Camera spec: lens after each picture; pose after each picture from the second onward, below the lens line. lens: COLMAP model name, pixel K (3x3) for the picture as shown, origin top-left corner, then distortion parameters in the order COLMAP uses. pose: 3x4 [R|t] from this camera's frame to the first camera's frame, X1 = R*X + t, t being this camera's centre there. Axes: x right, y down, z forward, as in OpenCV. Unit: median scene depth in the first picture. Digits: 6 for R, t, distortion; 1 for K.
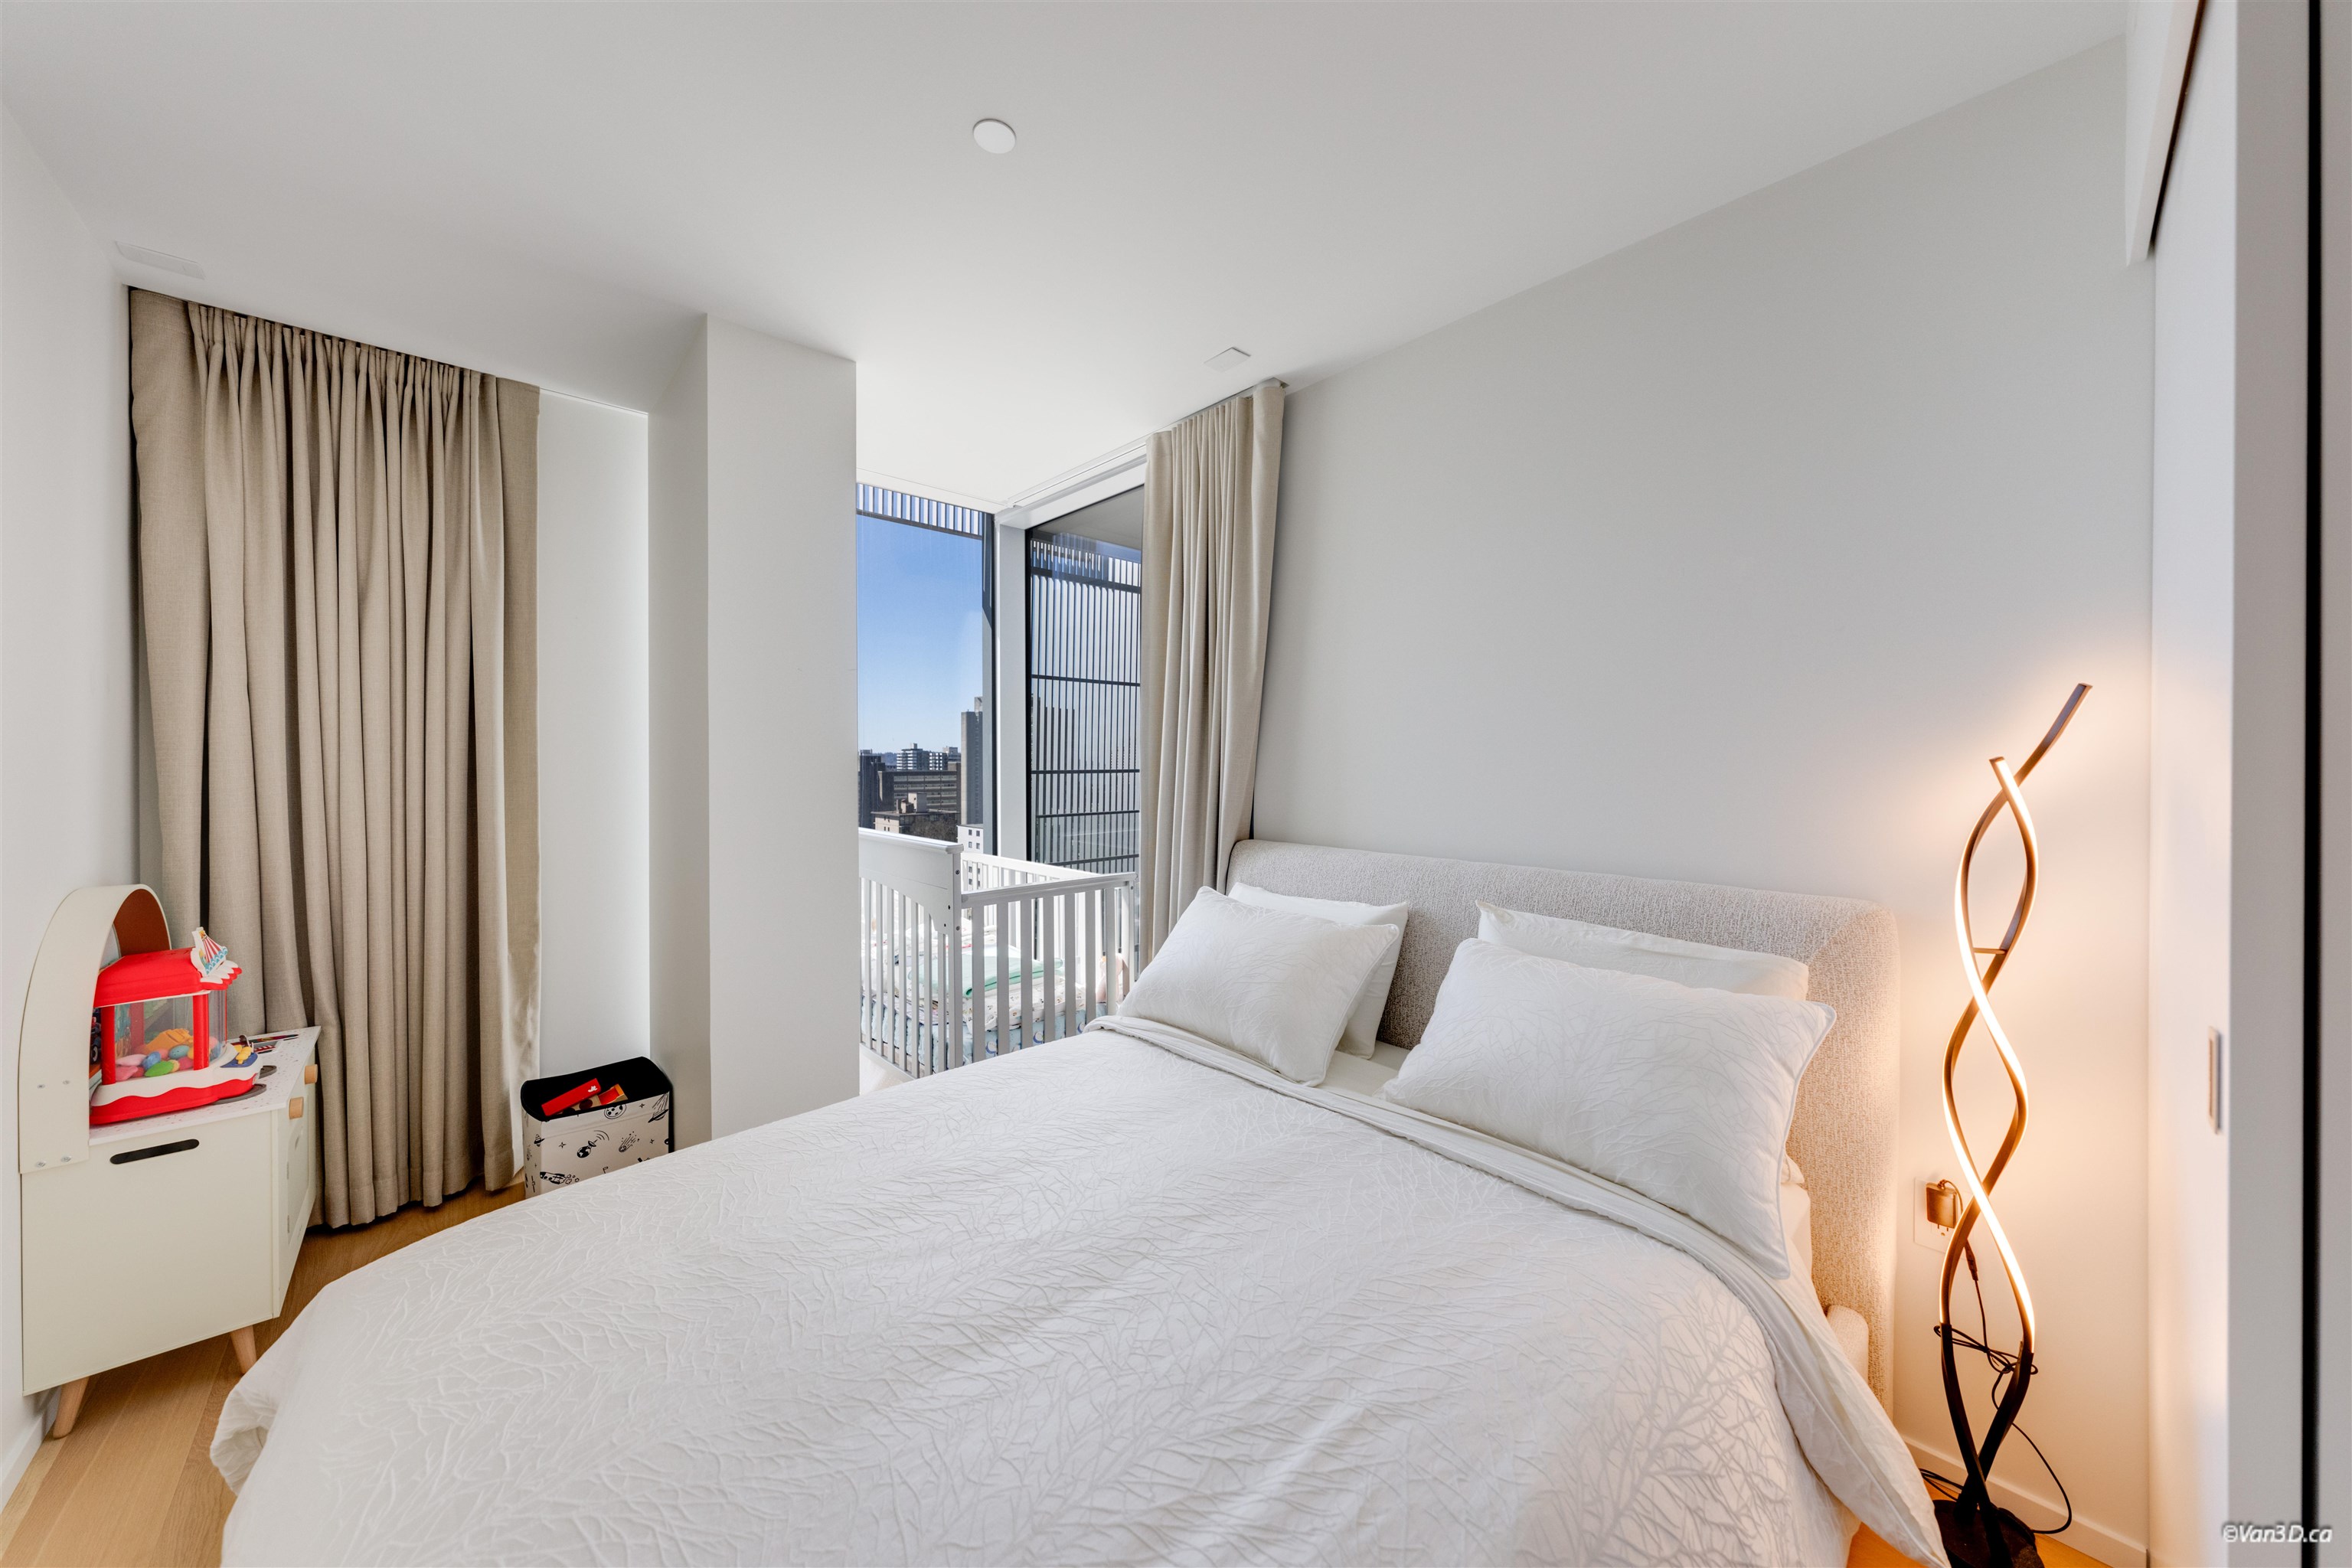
lens RADIAL K [[797.6, 0, 1190.0], [0, 797.6, 776.1], [0, 0, 1]] dist [0.001219, -0.000082]
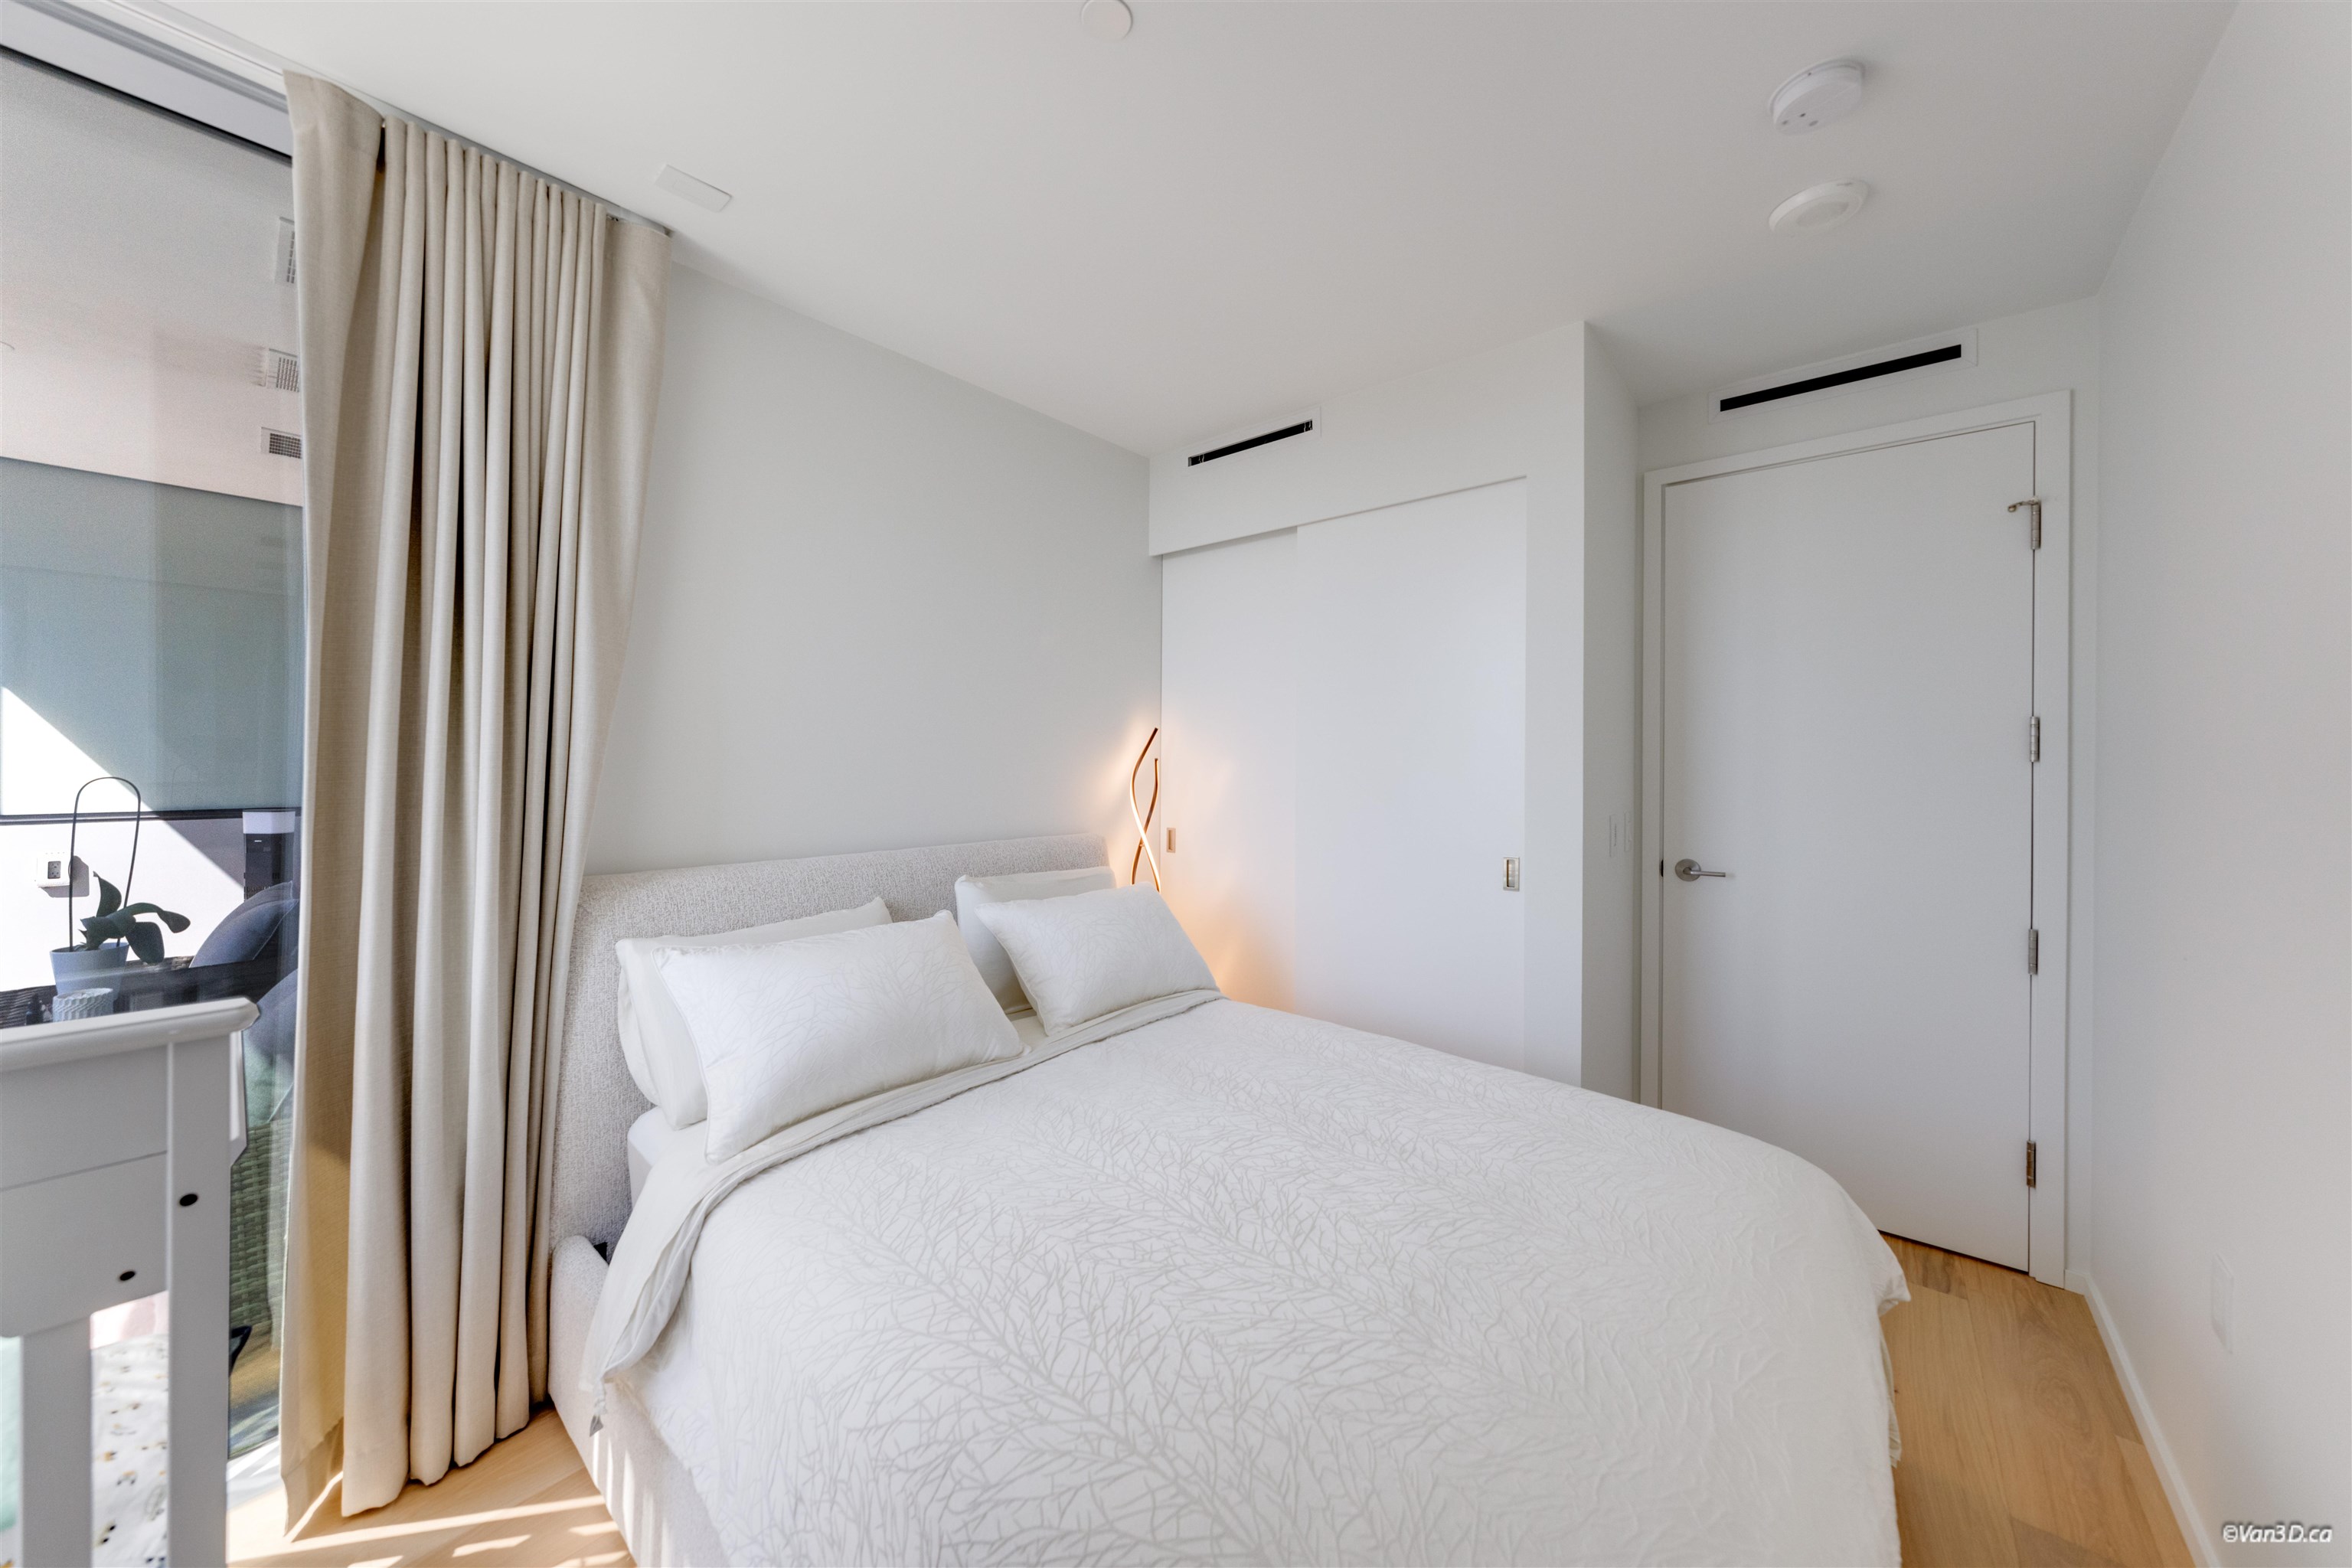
lens RADIAL K [[803.3, 0, 1164.7], [0, 803.3, 774.9], [0, 0, 1]] dist [-0.007601, 0.000958]
pose [[-0.095469, -0.022799, 0.995171, -1.106373], [0.010993, 0.999653, 0.023957, -0.026541], [-0.995372, 0.013227, -0.095185, 1.034040]]
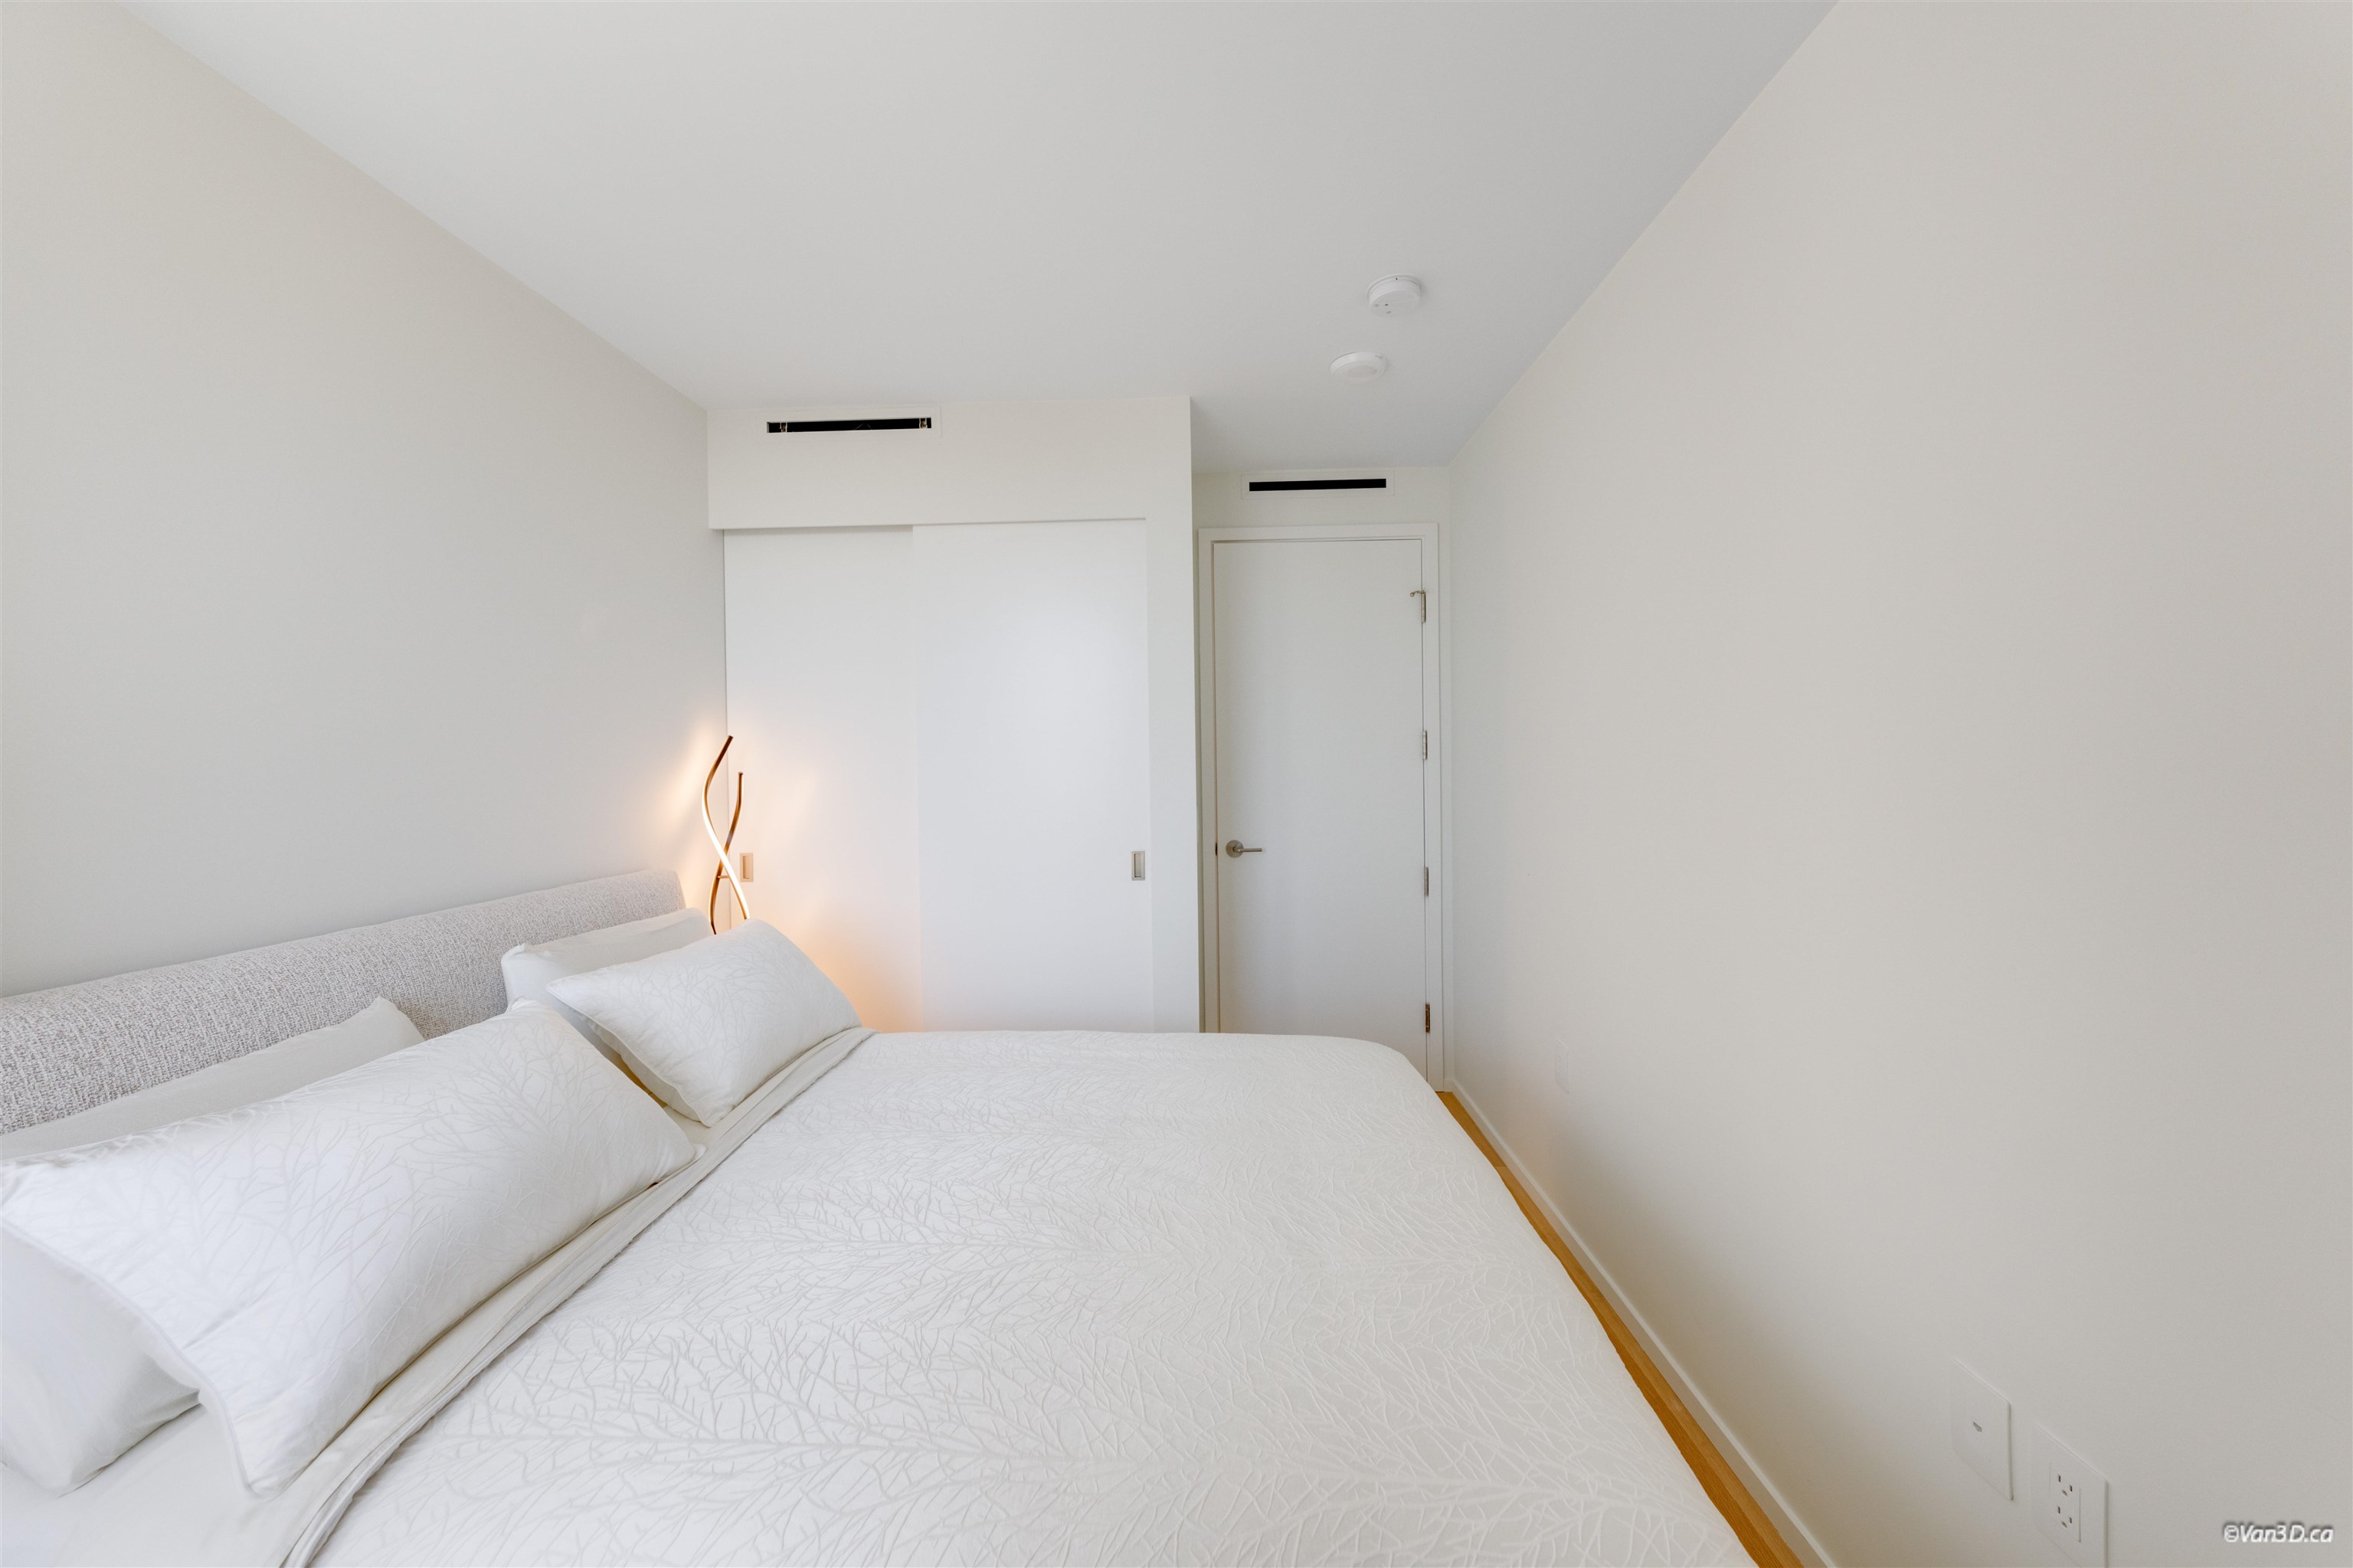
lens RADIAL K [[803.6, 0, 1166.7], [0, 803.6, 778.8], [0, 0, 1]] dist [-0.007601, 0.000958]
pose [[-0.696226, -0.009088, 0.717766, -0.944685], [0.026310, 0.998925, 0.038169, -0.046901], [-0.717341, 0.045458, -0.695238, 1.392637]]
